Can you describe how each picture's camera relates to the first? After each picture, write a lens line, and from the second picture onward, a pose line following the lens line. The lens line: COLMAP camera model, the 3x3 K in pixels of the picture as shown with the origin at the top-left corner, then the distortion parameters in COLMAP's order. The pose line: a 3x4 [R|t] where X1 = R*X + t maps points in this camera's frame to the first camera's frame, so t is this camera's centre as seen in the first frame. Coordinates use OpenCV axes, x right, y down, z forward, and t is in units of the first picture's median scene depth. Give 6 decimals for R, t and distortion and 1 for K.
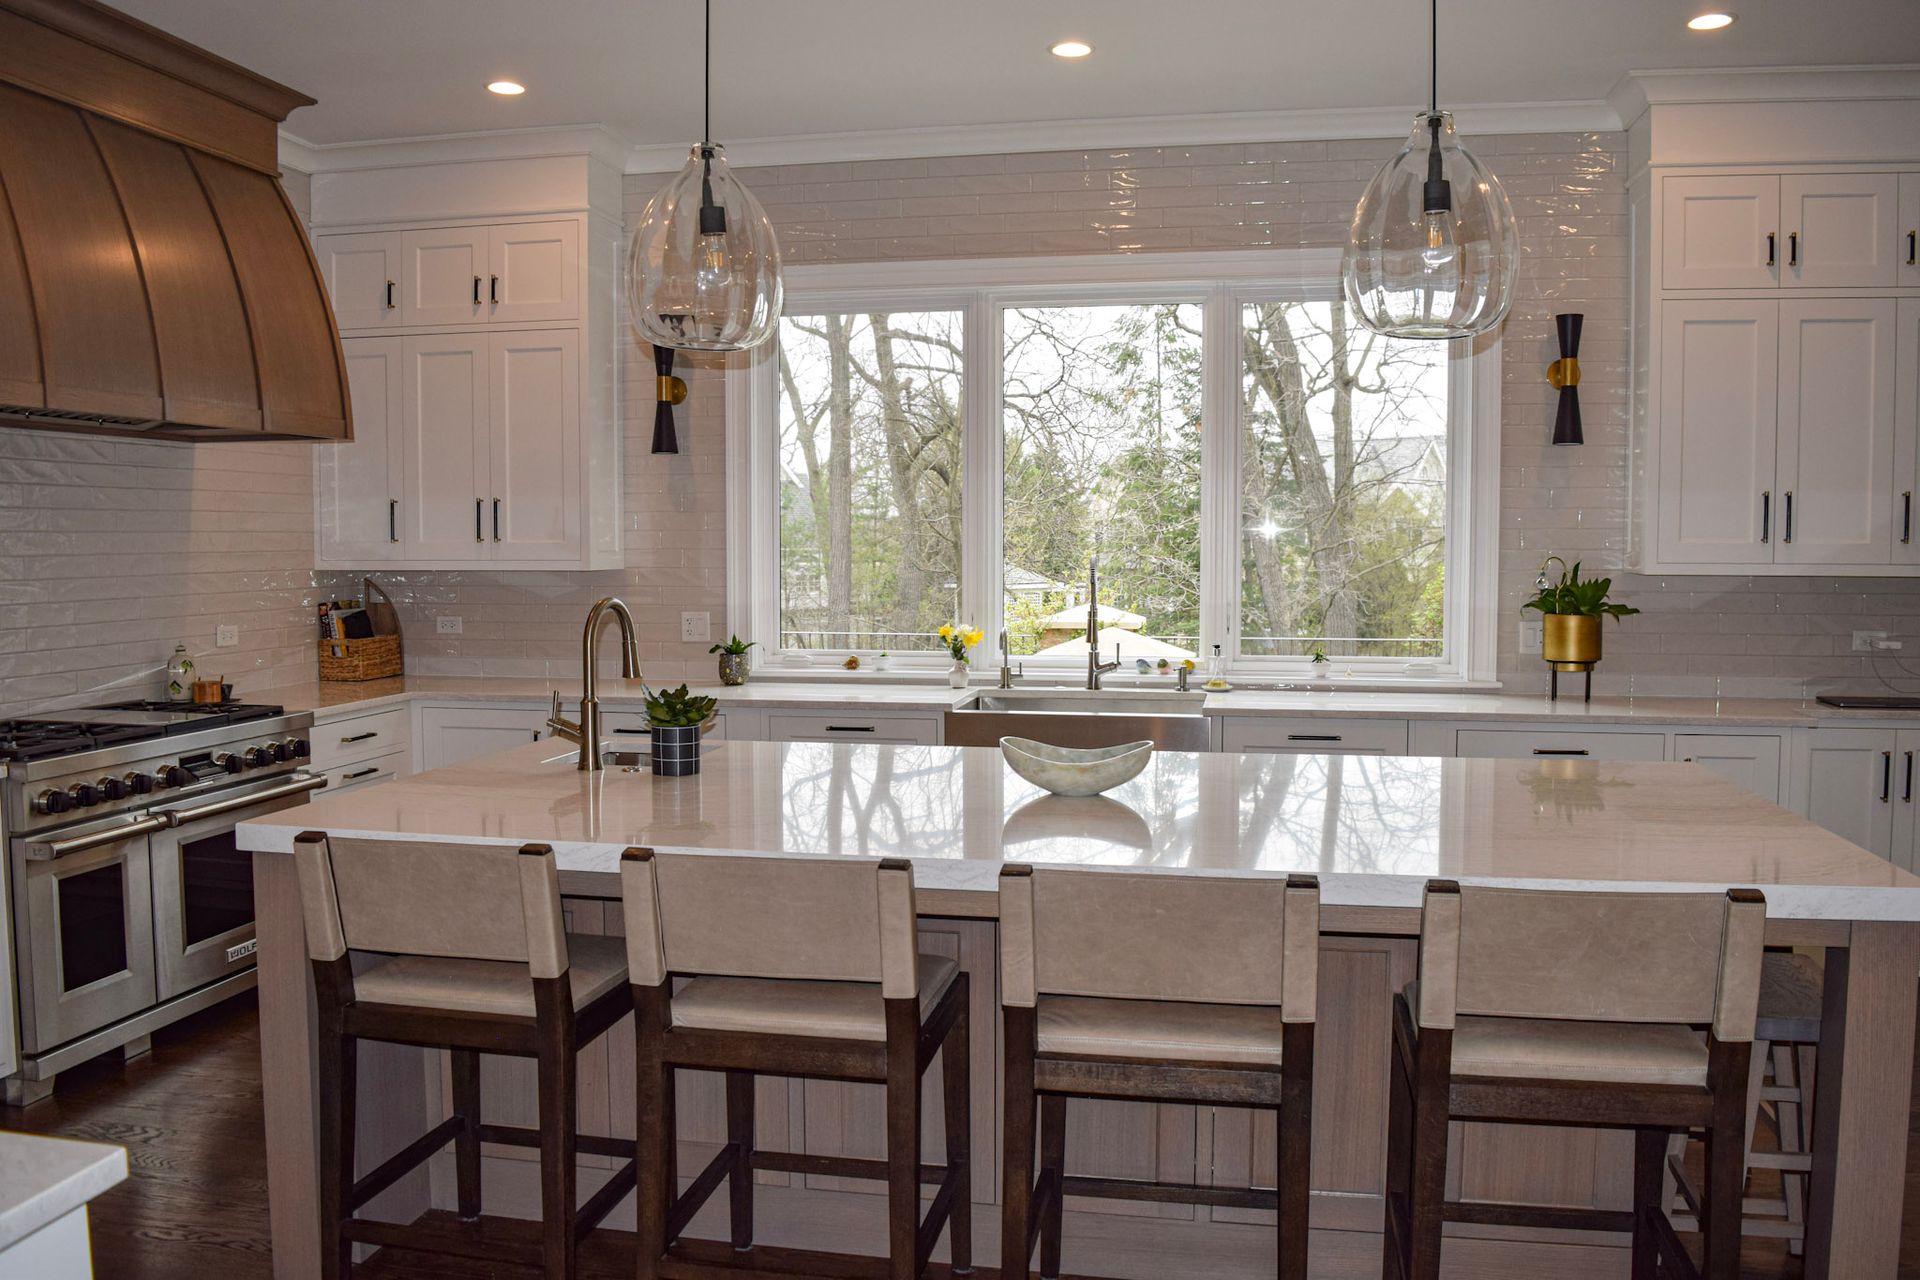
lens RADIAL K [[1502.4, 0, 960.0], [0, 1502.4, 640.0], [0, 0, 1]] dist [-0.104538, 0.034717]
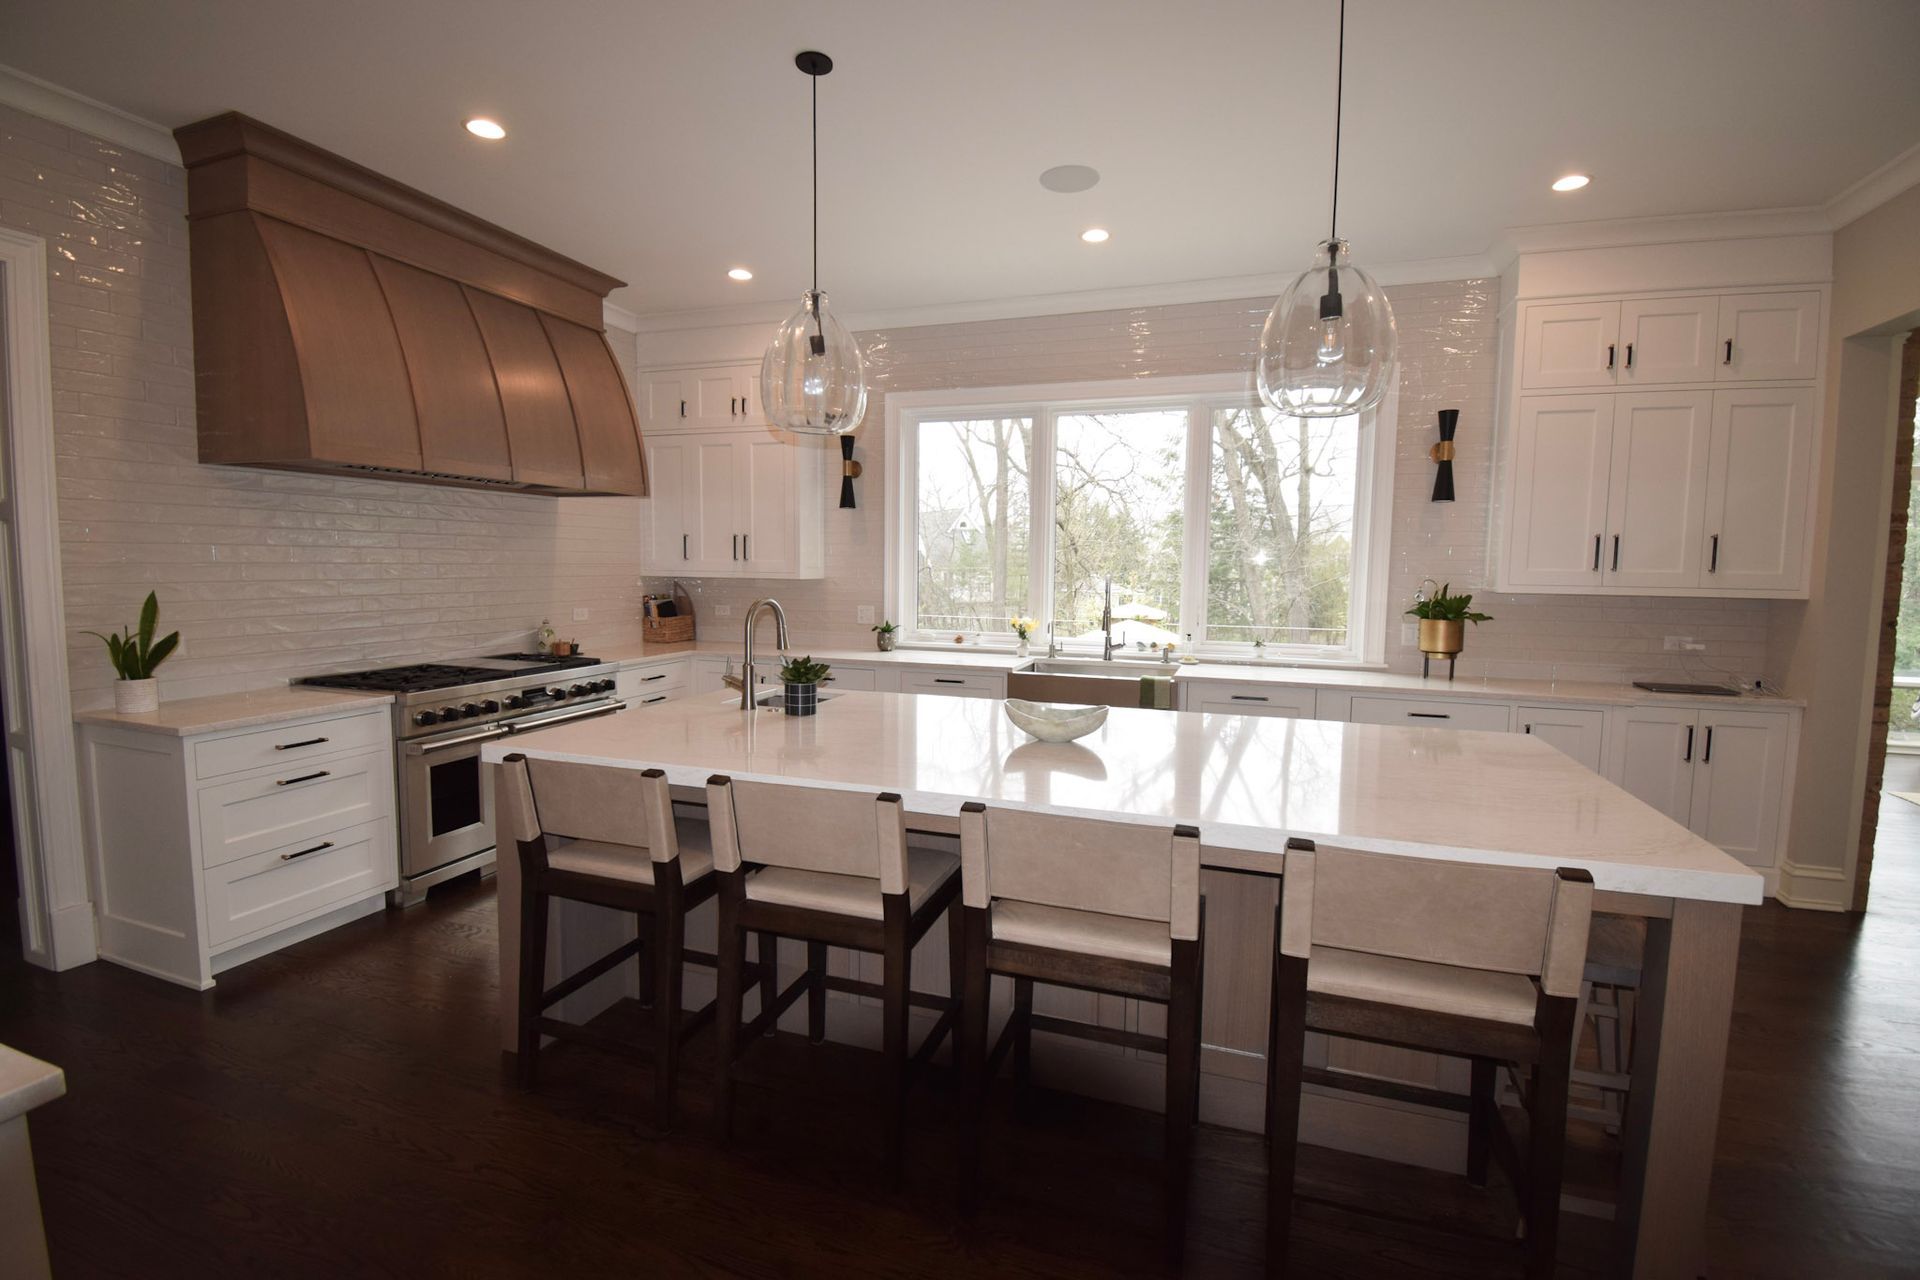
lens RADIAL K [[844.4, 0, 959.1], [0, 844.4, 636.7], [0, 0, 1]] dist [0.011291, -0.021675]
pose [[0.990488, 0.024368, -0.135423, 0.055599], [-0.021632, 0.999532, 0.021644, -0.007673], [0.135887, -0.018508, 0.990552, 0.107990]]
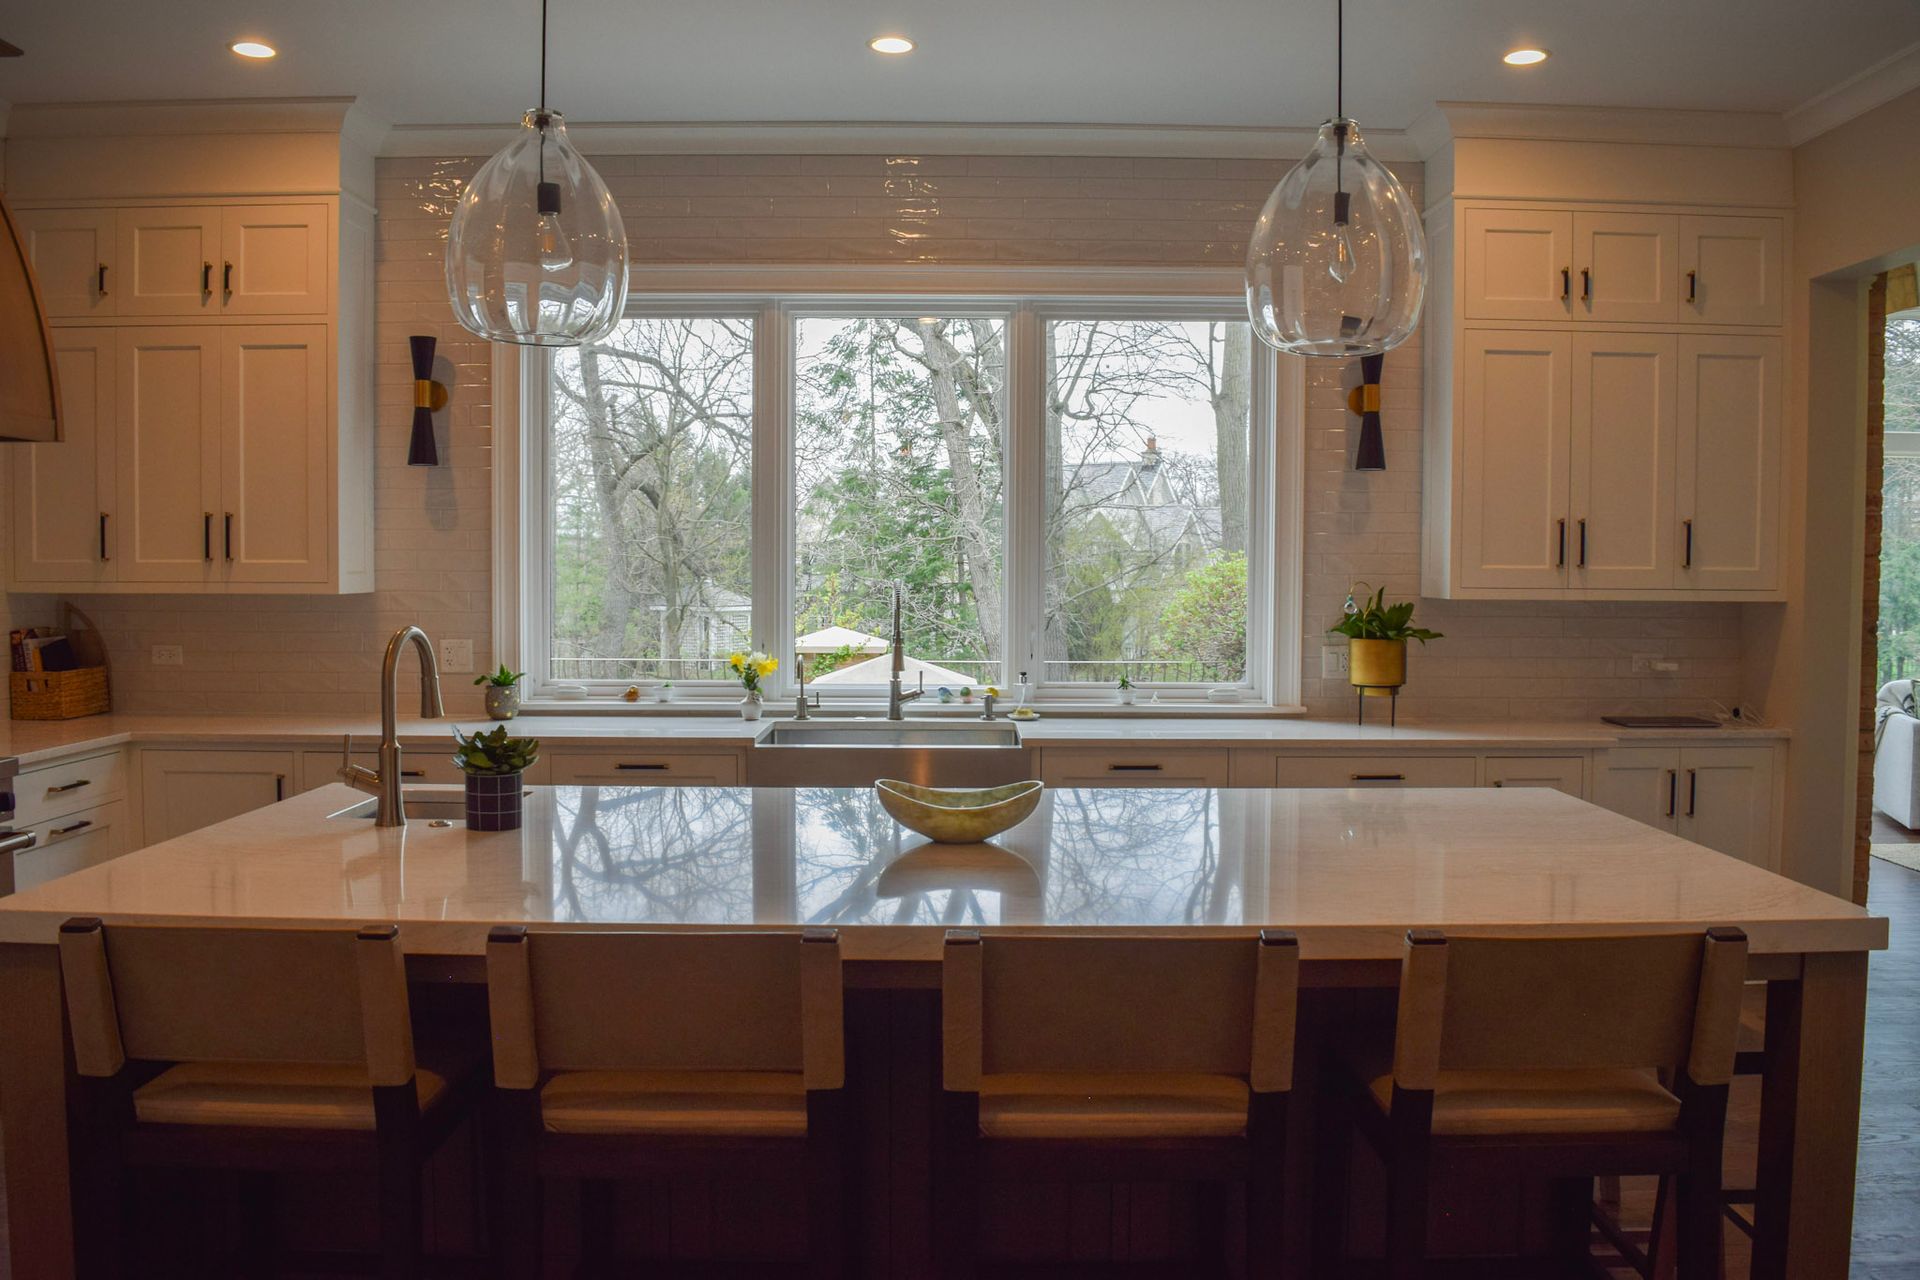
lens RADIAL K [[1502.4, 0, 960.0], [0, 1502.4, 640.0], [0, 0, 1]] dist [-0.104538, 0.034717]
pose [[0.979853, -0.004138, 0.199678, -0.062445], [0.007075, 0.999877, -0.013999, -0.004119], [-0.199595, 0.015129, 0.979762, 0.059444]]
